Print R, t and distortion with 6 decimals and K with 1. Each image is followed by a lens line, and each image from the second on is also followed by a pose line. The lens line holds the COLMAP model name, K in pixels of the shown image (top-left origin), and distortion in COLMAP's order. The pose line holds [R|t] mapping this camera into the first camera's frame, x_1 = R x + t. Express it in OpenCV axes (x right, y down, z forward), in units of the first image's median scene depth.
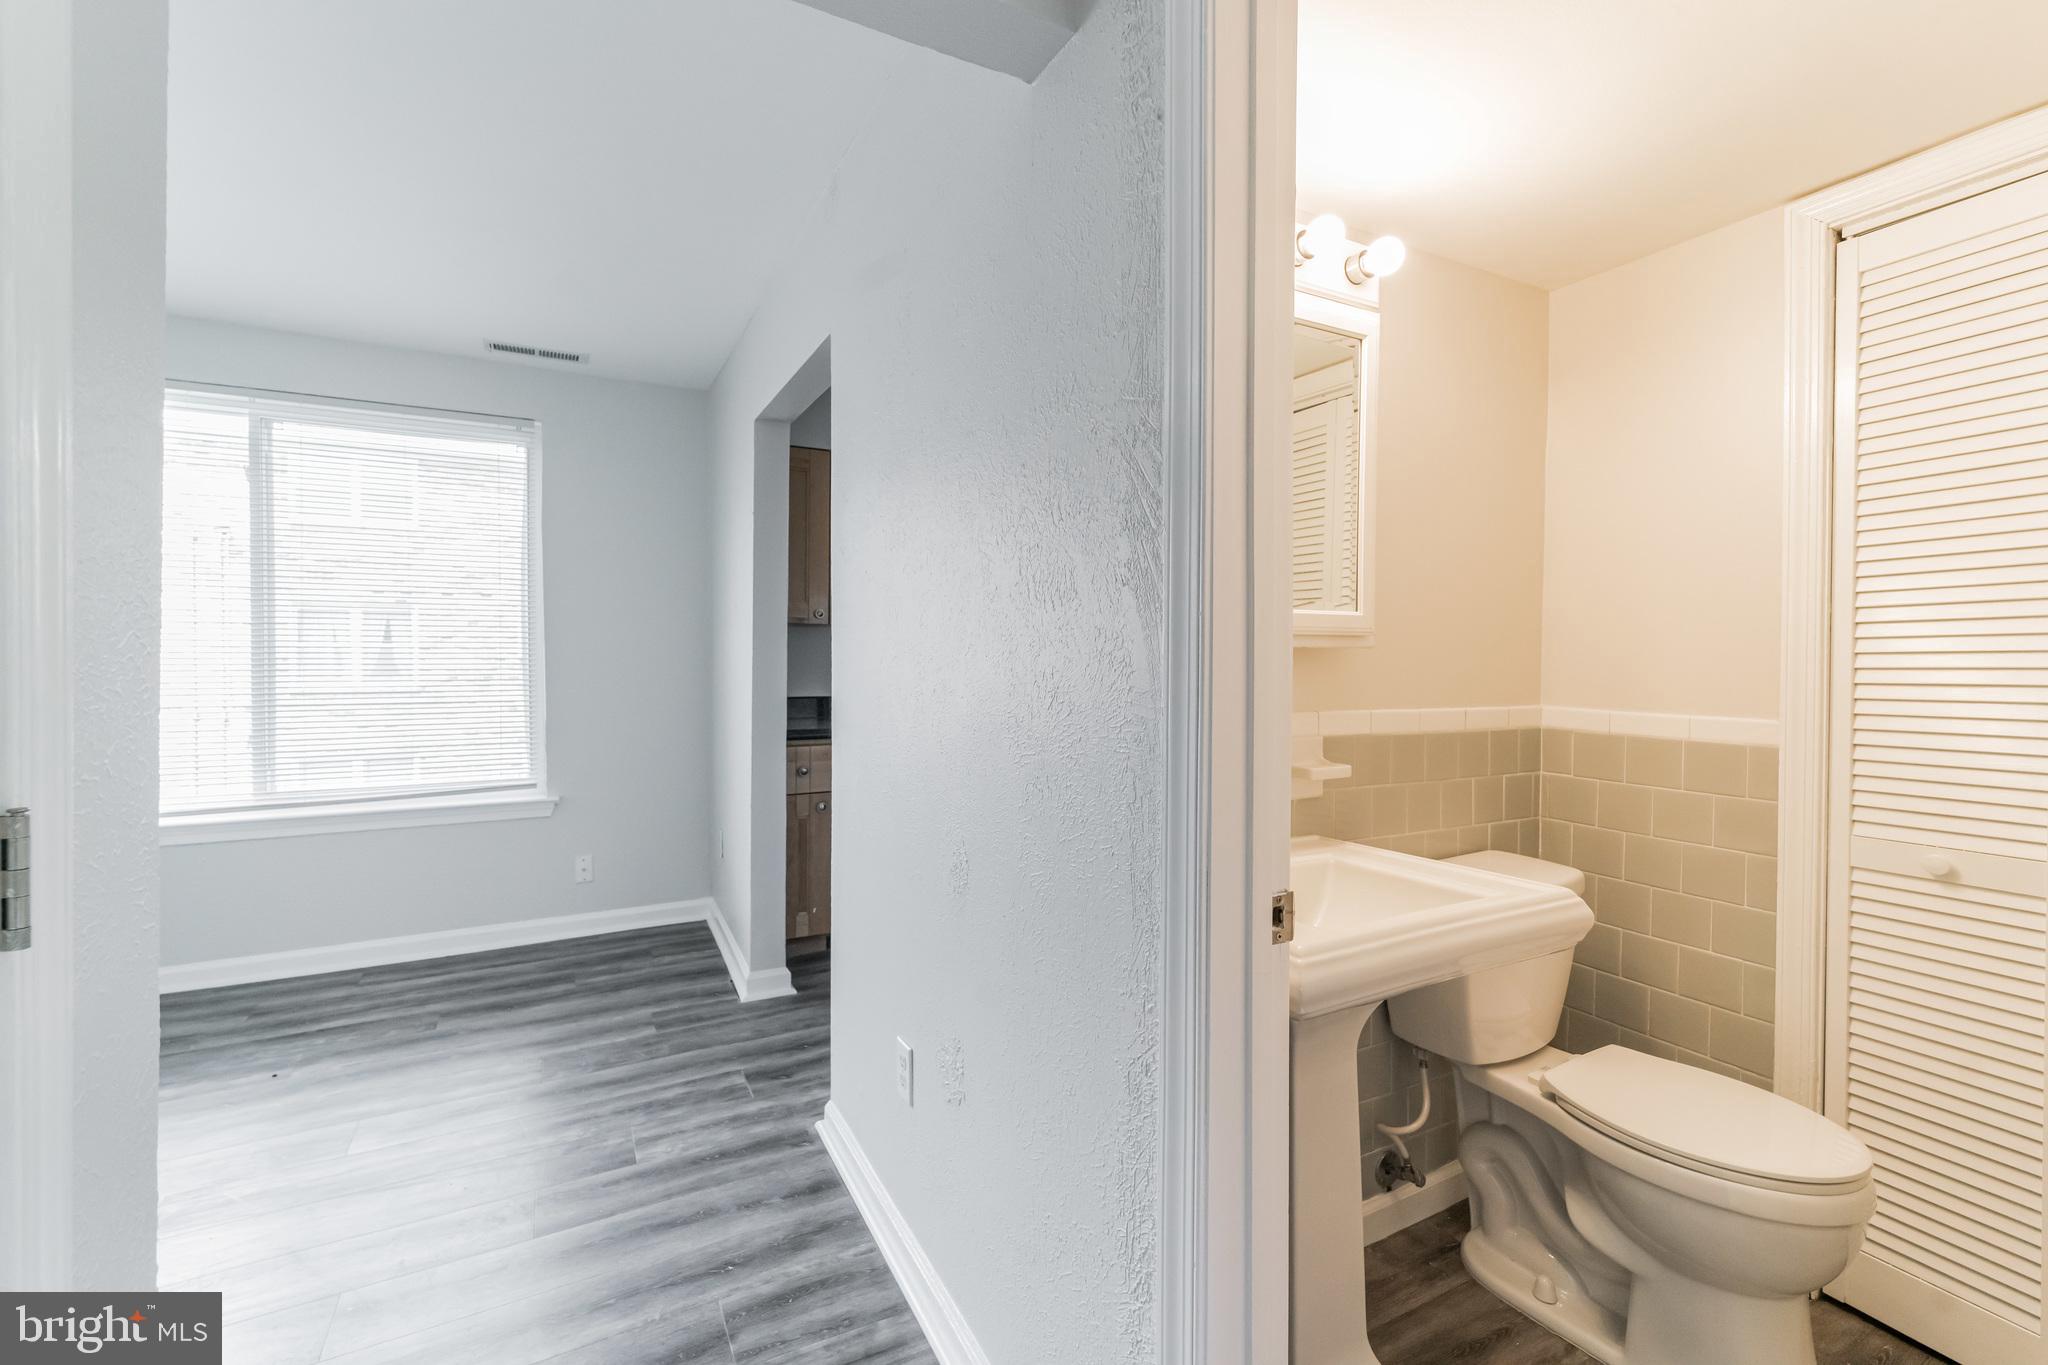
lens RADIAL K [[832.5, 0, 1038.8], [0, 832.5, 680.0], [0, 0, 1]] dist [0.004541, -0.000011]
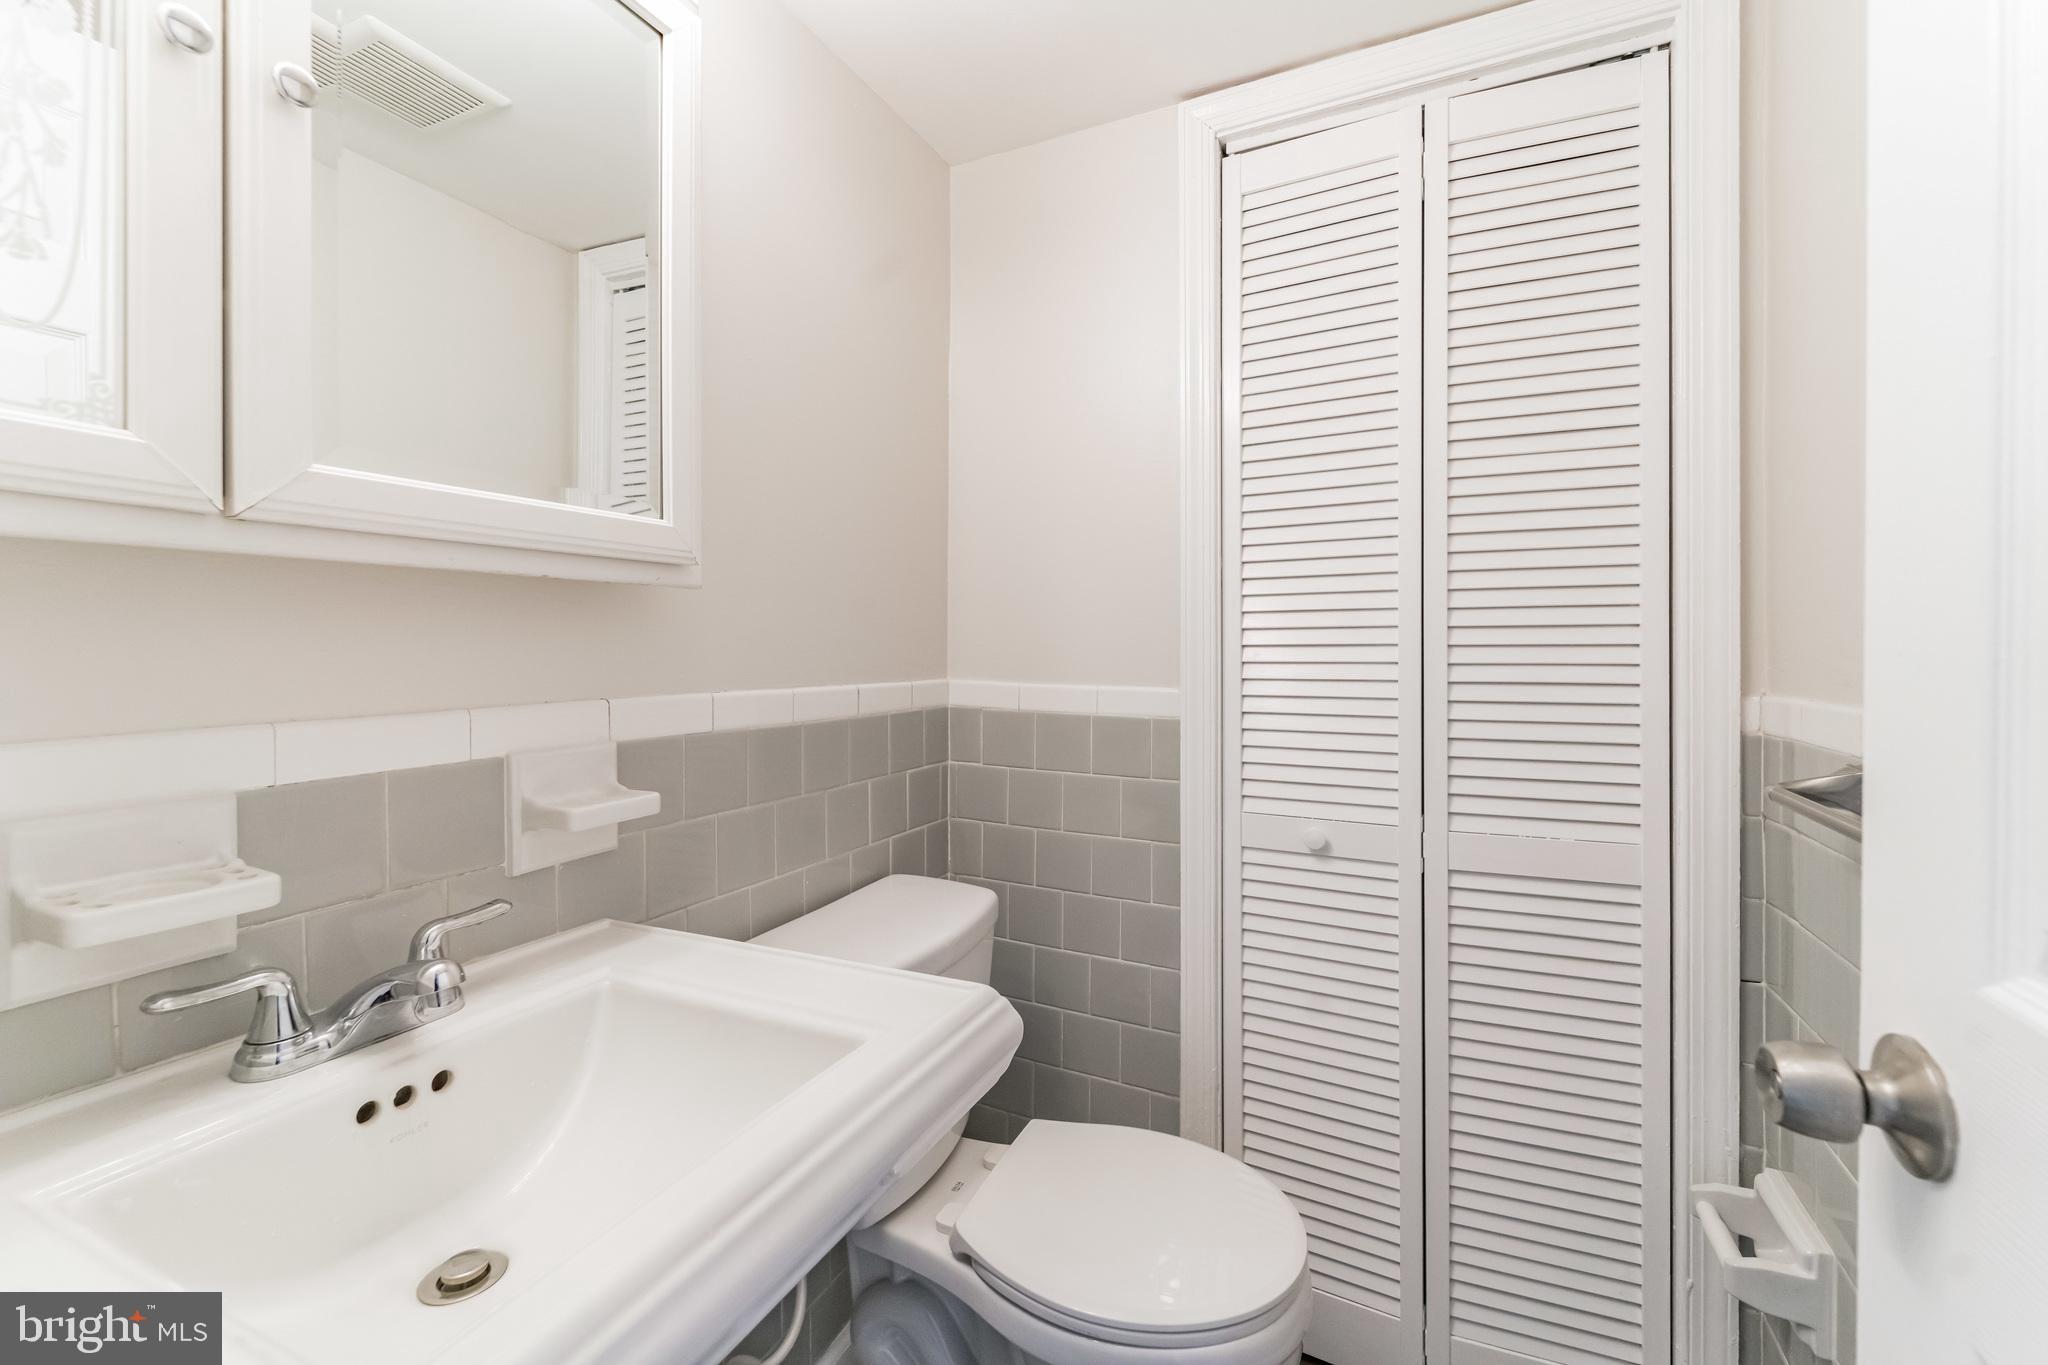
lens RADIAL K [[832.5, 0, 1029.2], [0, 832.5, 650.7], [0, 0, 1]] dist [0.004541, -0.000011]
pose [[0.803207, -0.005818, 0.595671, 0.227603], [0.011524, 0.999917, -0.005774, 0.011582], [-0.595588, 0.011502, 0.803208, 0.375346]]
